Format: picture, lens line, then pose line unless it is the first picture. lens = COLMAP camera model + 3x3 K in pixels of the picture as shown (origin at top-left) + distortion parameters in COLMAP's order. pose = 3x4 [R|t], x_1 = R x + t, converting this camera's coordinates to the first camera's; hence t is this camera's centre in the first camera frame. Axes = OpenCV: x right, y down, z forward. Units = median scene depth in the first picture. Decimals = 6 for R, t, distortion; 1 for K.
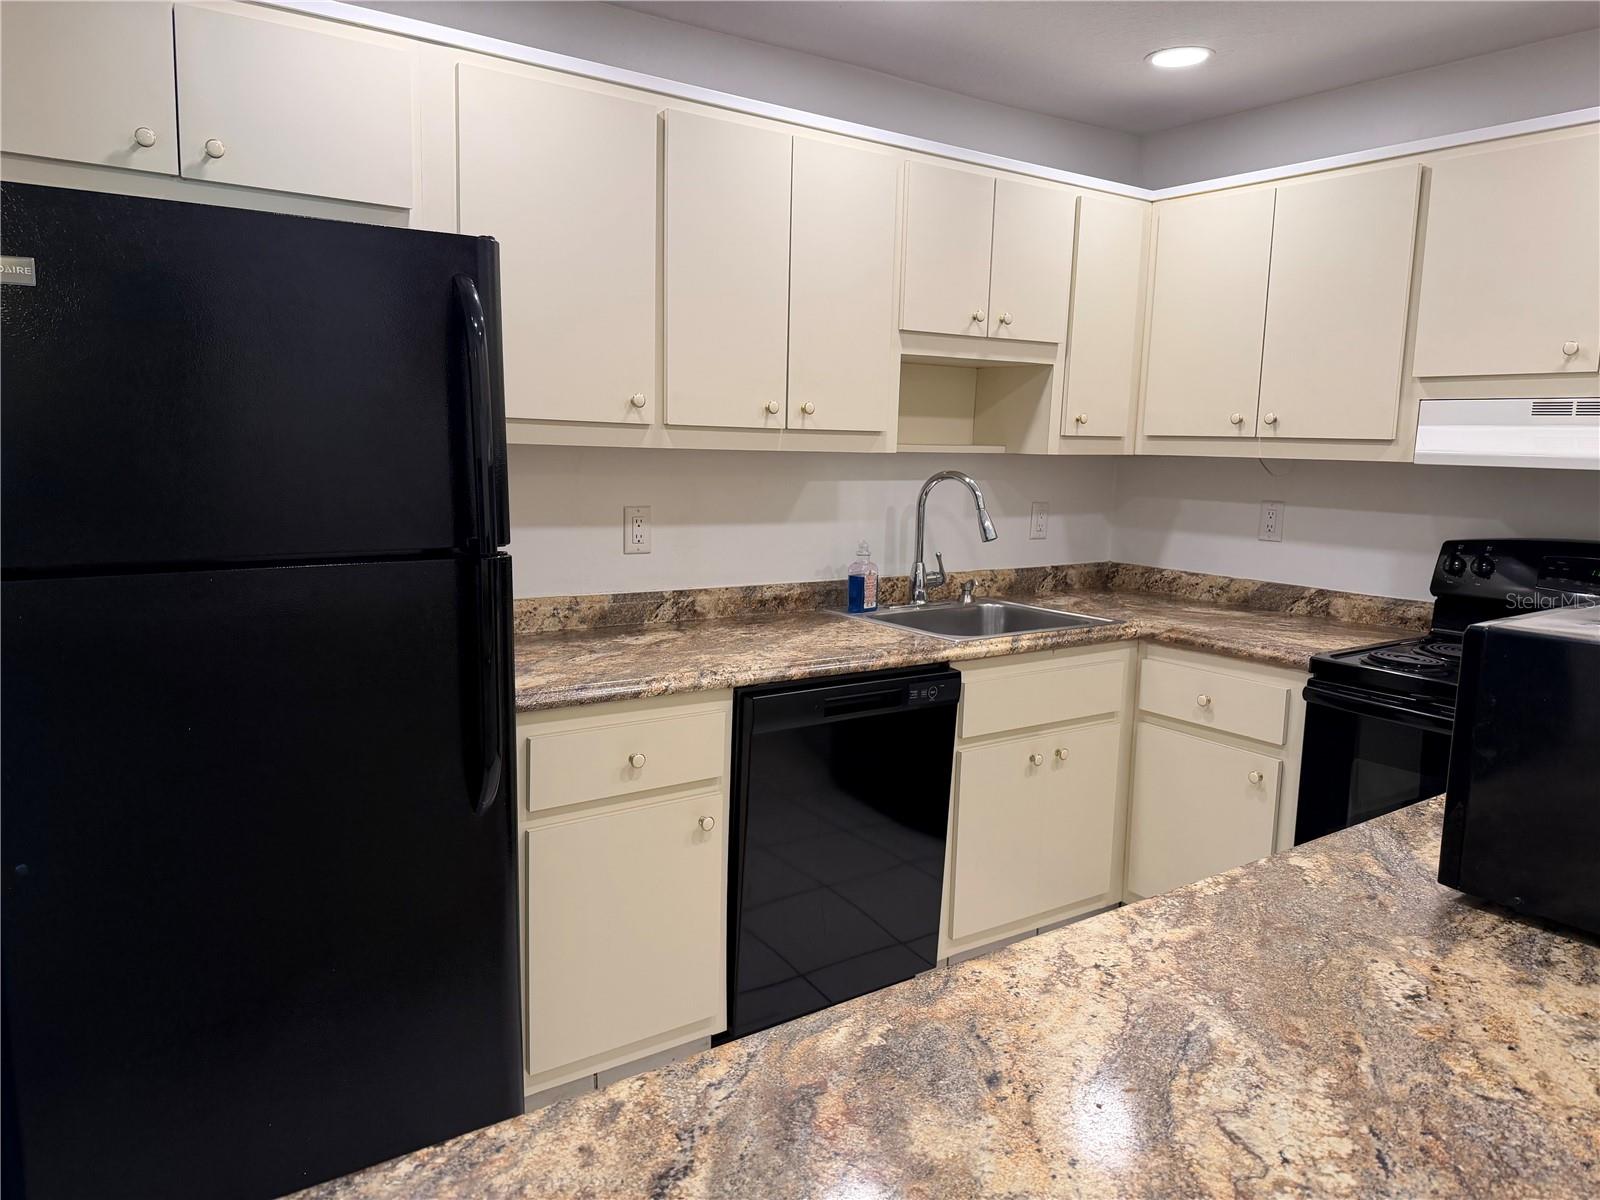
lens RADIAL K [[1116.1, 0, 800.3], [0, 1116.1, 606.7], [0, 0, 1]] dist [0.043164, -0.050036]
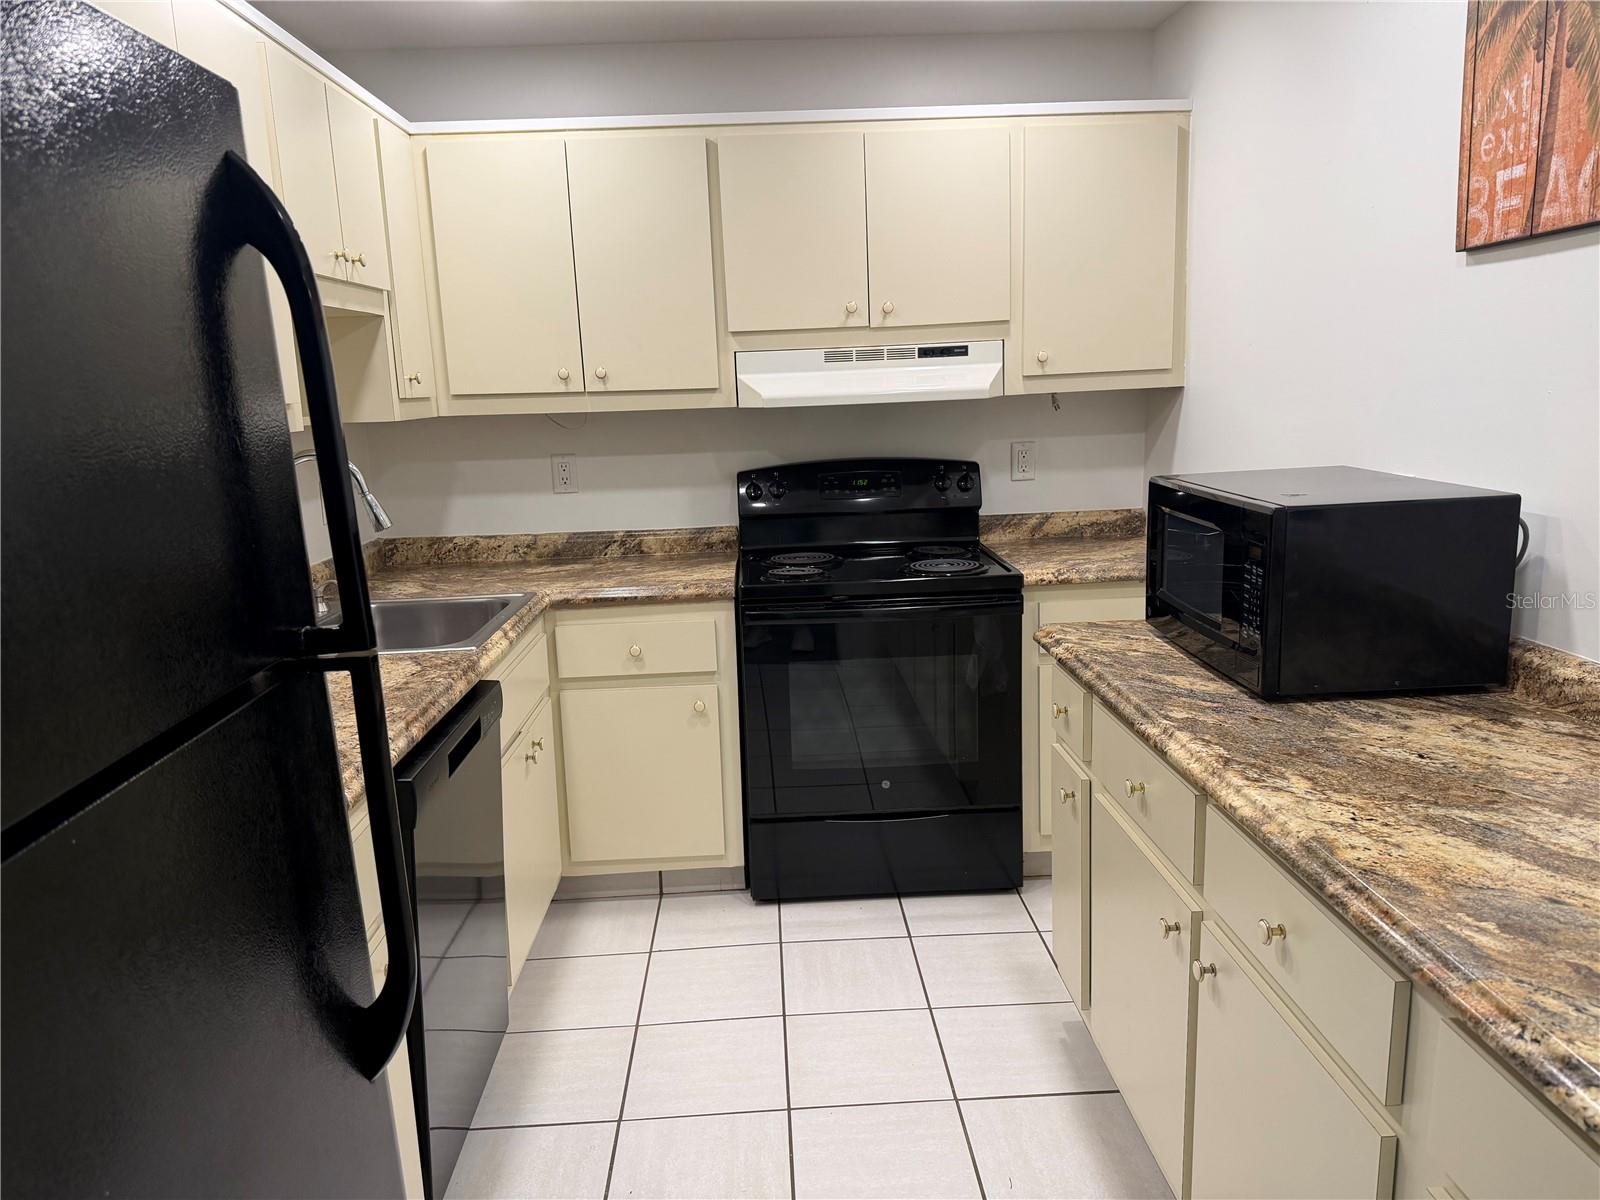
lens RADIAL K [[1116.1, 0, 778.5], [0, 1116.1, 632.5], [0, 0, 1]] dist [0.043164, -0.050036]
pose [[0.553794, -0.222523, 0.802369, -0.372998], [0.172443, 0.973387, 0.150933, -0.062627], [-0.814602, 0.054777, 0.577428, 0.288242]]
